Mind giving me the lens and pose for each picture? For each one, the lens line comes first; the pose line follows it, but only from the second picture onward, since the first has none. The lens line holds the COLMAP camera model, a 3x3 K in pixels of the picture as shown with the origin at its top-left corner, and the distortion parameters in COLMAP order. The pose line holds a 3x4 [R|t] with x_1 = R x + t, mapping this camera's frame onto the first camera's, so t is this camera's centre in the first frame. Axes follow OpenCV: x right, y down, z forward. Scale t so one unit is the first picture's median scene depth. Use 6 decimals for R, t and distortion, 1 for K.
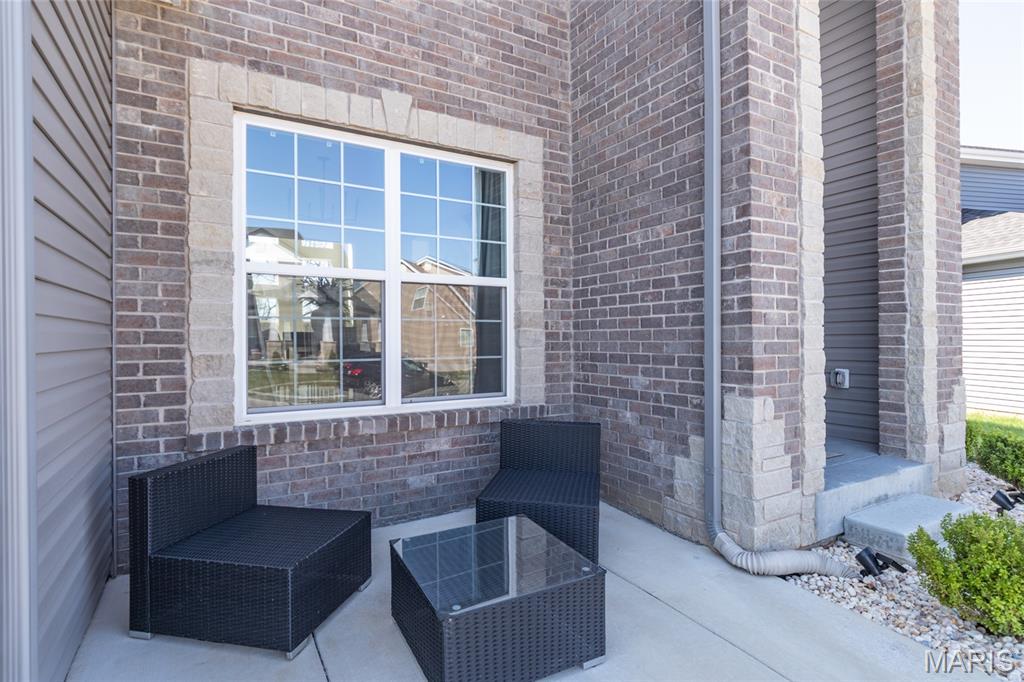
lens RADIAL K [[525.2, 0, 512.0], [0, 525.2, 341.0], [0, 0, 1]] dist [0.023739, -0.020184]
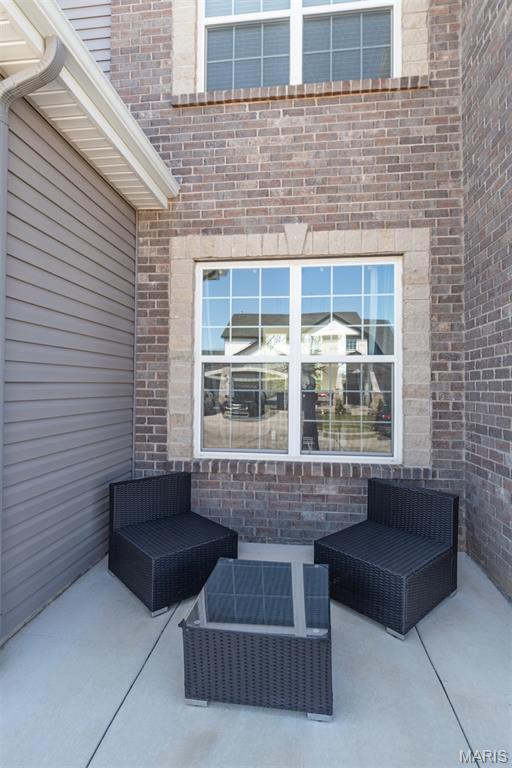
lens RADIAL K [[393.9, 0, 256.0], [0, 393.9, 384.0], [0, 0, 1]] dist [0.023739, -0.020184]
pose [[0.798412, 0.002352, -0.602107, 0.301638], [-0.013240, 0.999819, -0.013651, -0.043760], [0.601966, 0.018871, 0.798299, 0.131771]]
